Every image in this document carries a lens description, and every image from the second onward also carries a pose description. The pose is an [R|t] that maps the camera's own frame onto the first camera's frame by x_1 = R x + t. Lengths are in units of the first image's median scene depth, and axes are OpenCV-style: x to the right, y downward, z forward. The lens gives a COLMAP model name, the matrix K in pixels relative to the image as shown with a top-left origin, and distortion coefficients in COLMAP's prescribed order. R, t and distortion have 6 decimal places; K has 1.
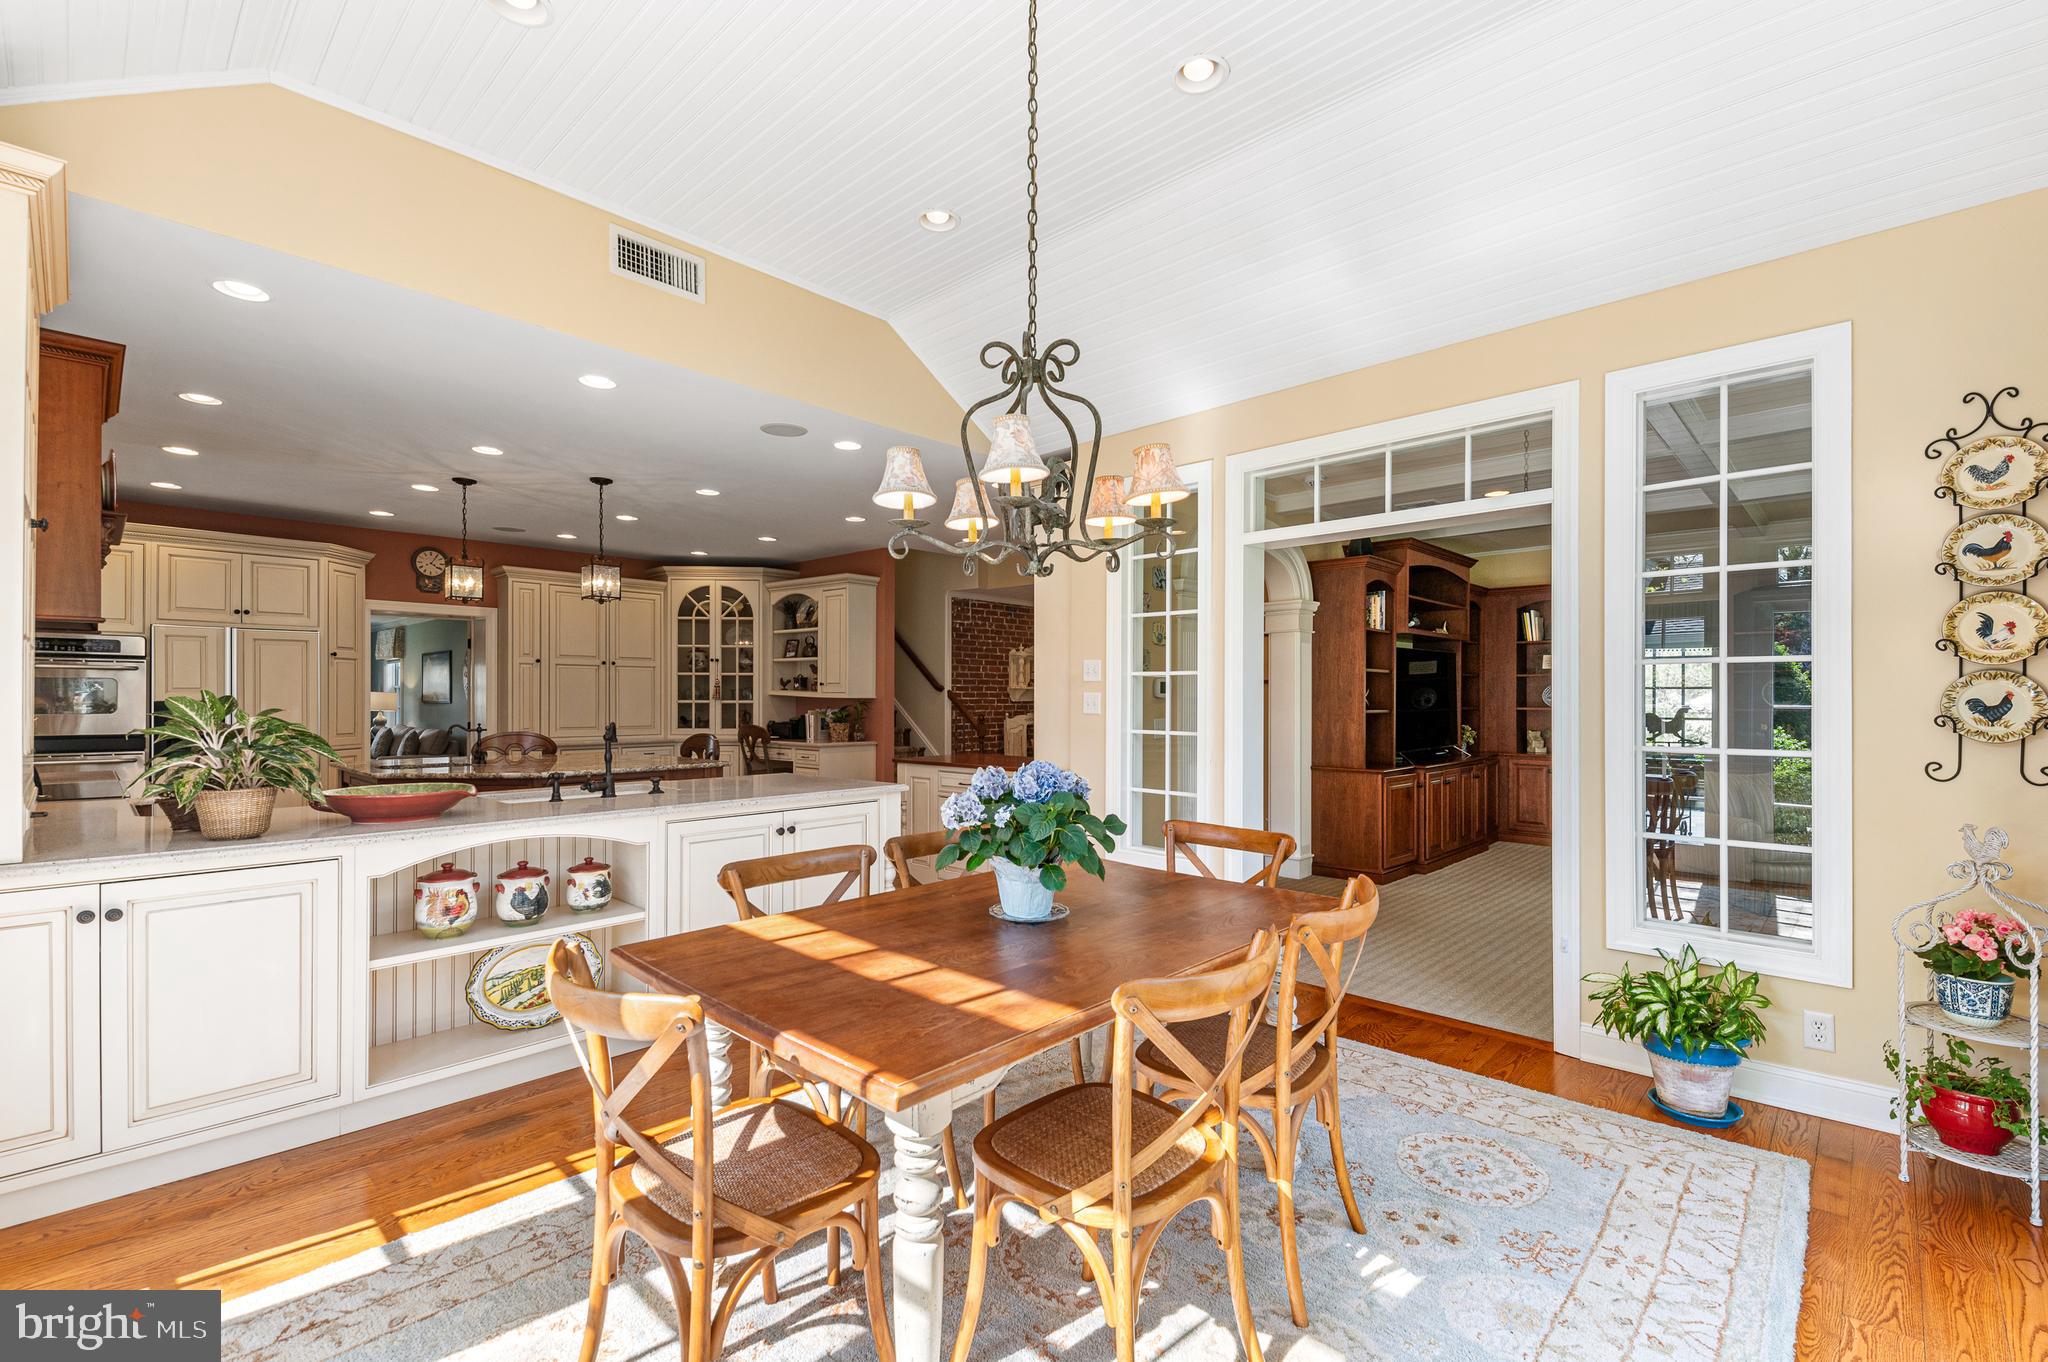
lens RADIAL K [[887.7, 0, 1026.2], [0, 887.7, 689.8], [0, 0, 1]] dist [0.019291, -0.006186]
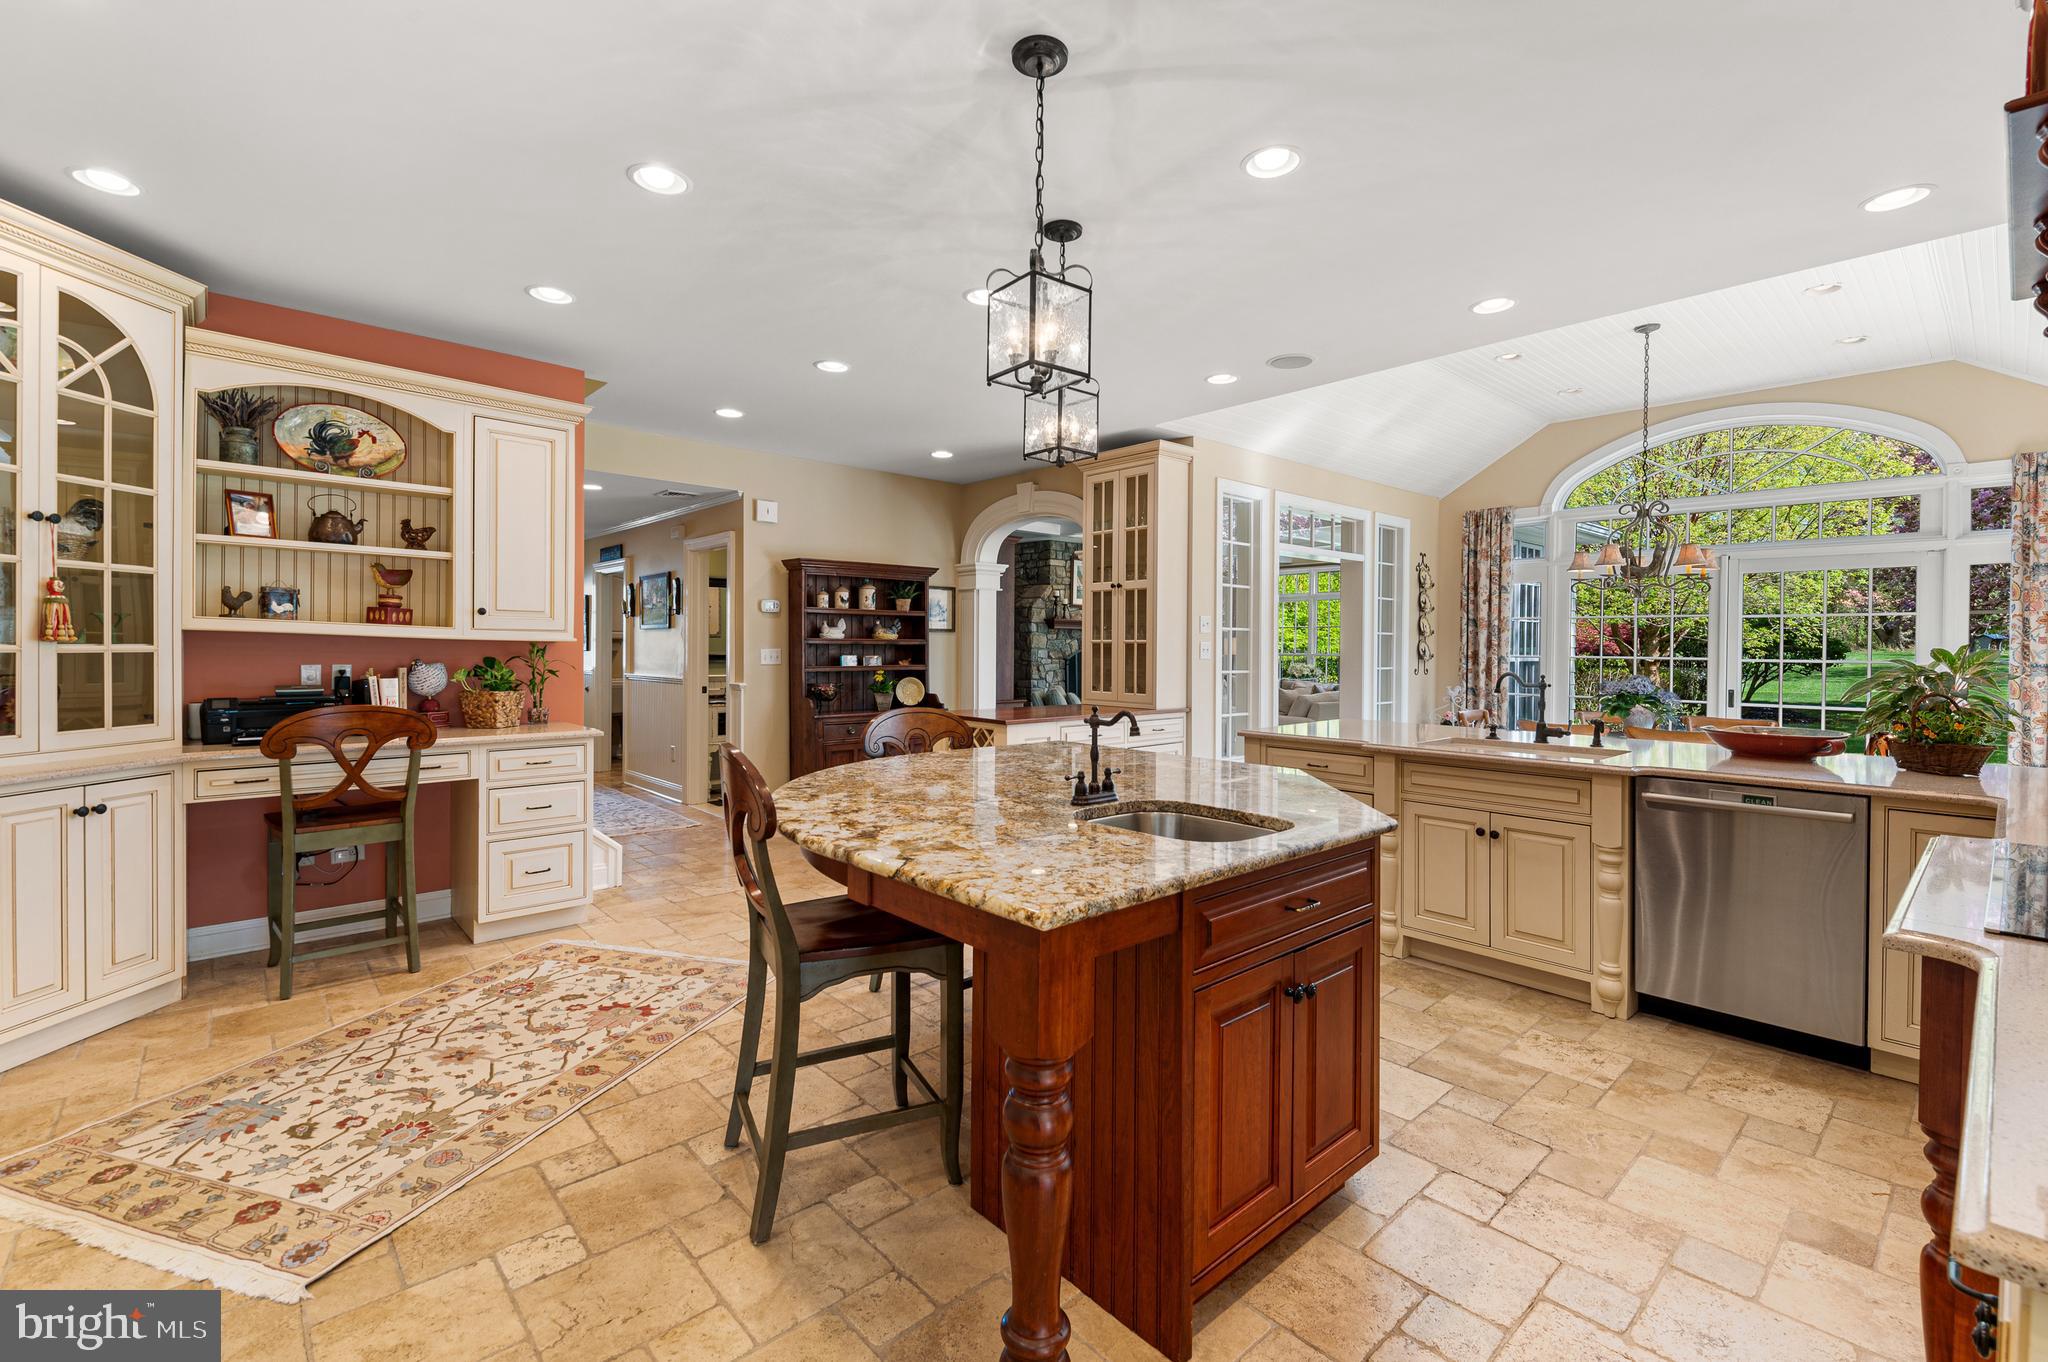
lens RADIAL K [[887.7, 0, 1030.6], [0, 887.7, 652.7], [0, 0, 1]] dist [0.019291, -0.006186]
pose [[0.077957, -0.006014, 0.996939, -0.645599], [-0.017212, 0.999825, 0.007377, 0.006396], [-0.996808, -0.017735, 0.077840, 0.625660]]
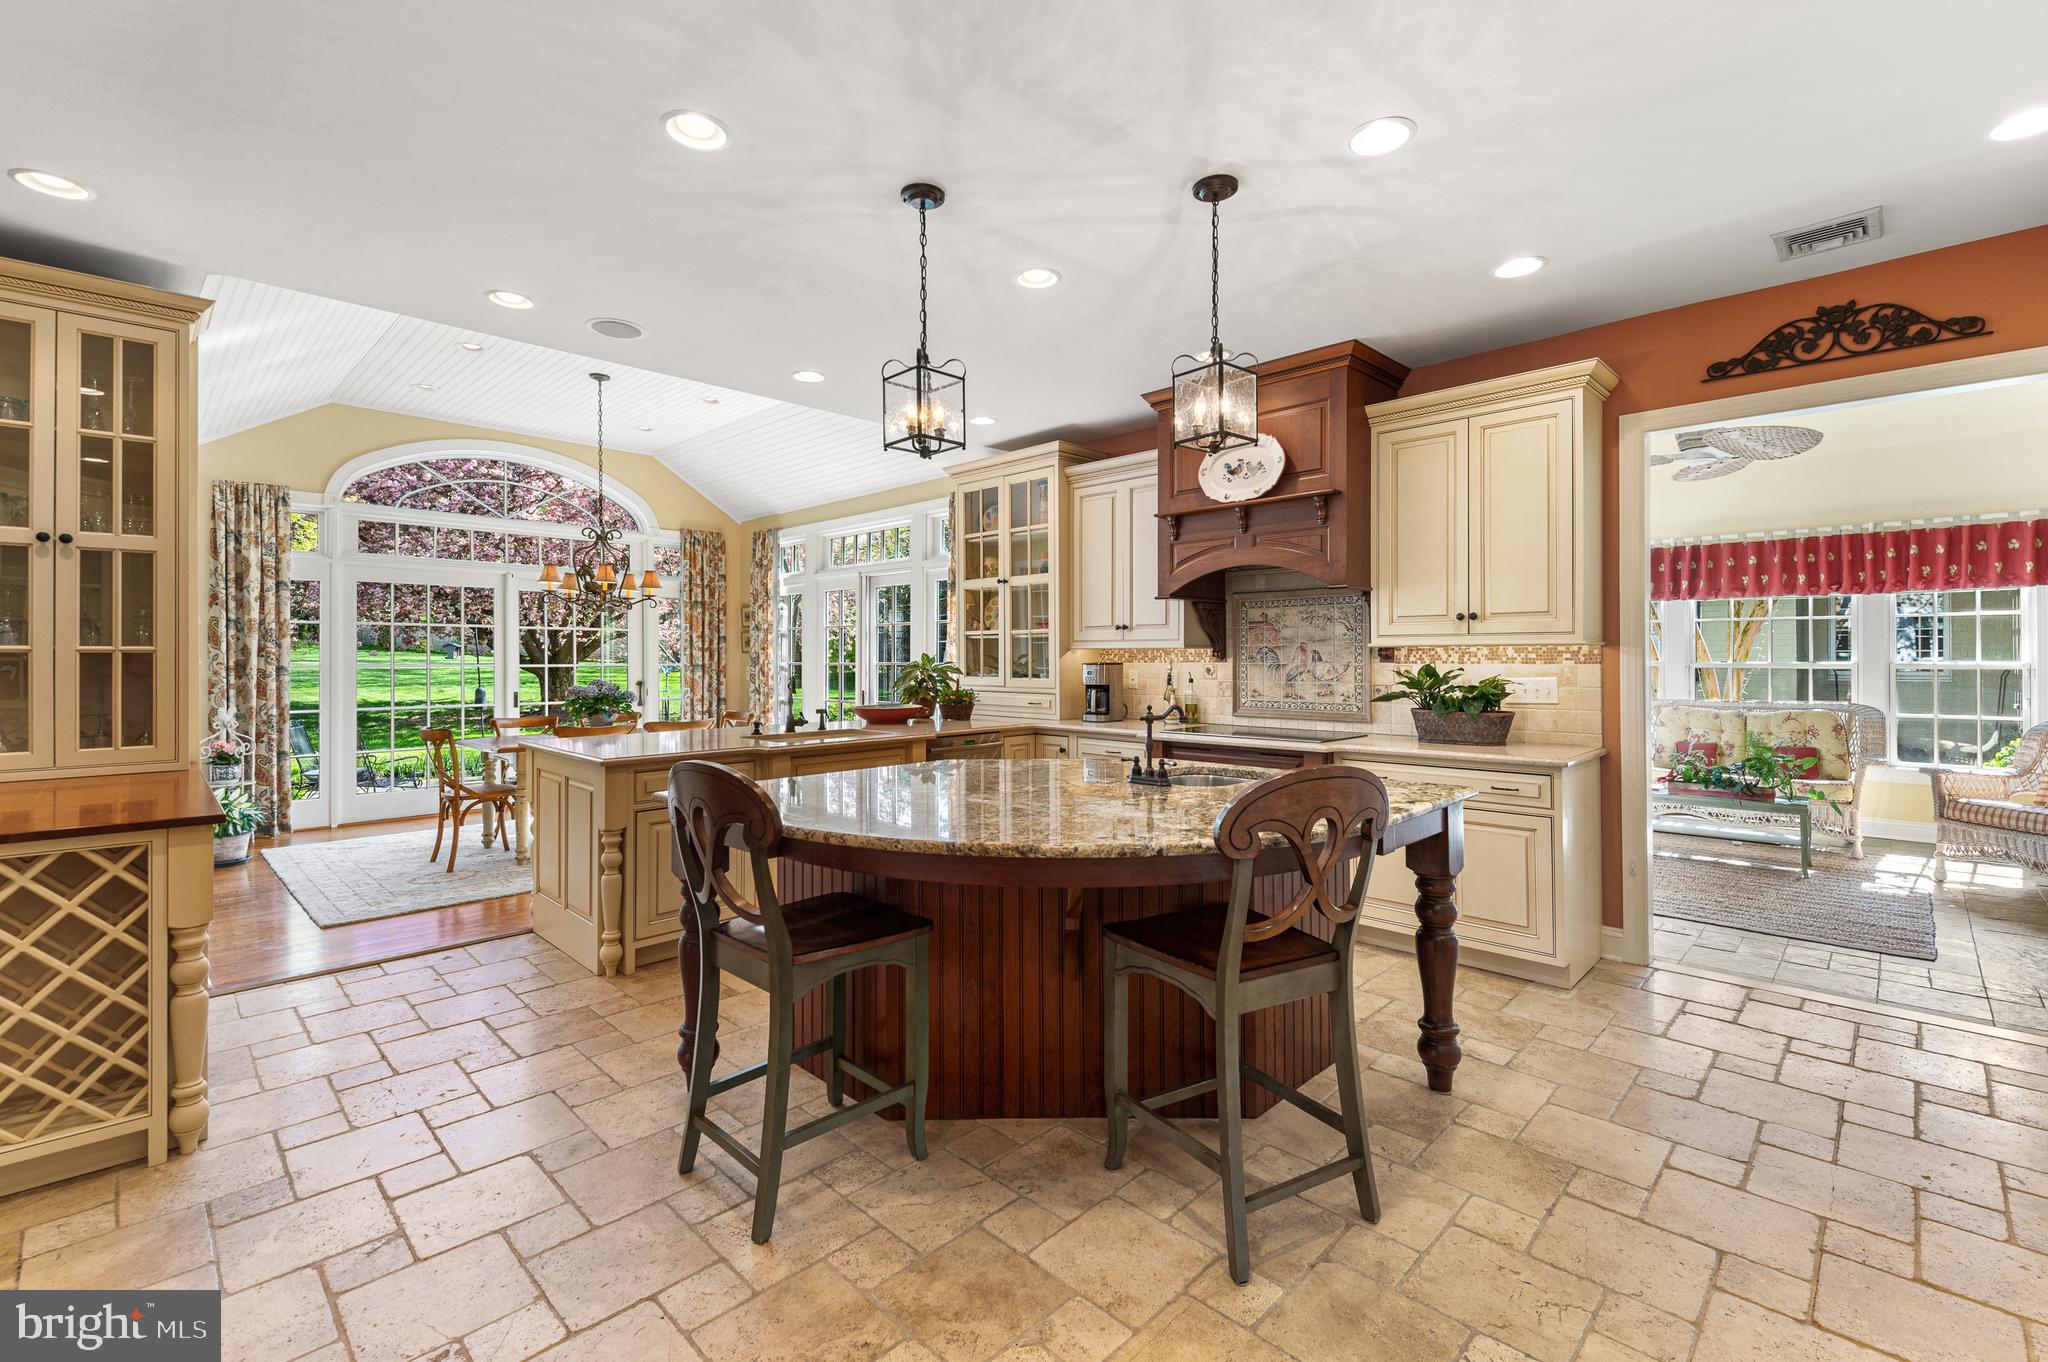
lens RADIAL K [[887.7, 0, 1023.3], [0, 887.7, 652.5], [0, 0, 1]] dist [0.019291, -0.006186]
pose [[-0.999647, 0.003375, 0.026369, -0.347611], [0.002984, 0.999885, -0.014845, 0.009287], [-0.026416, -0.014761, -0.999542, 0.945229]]
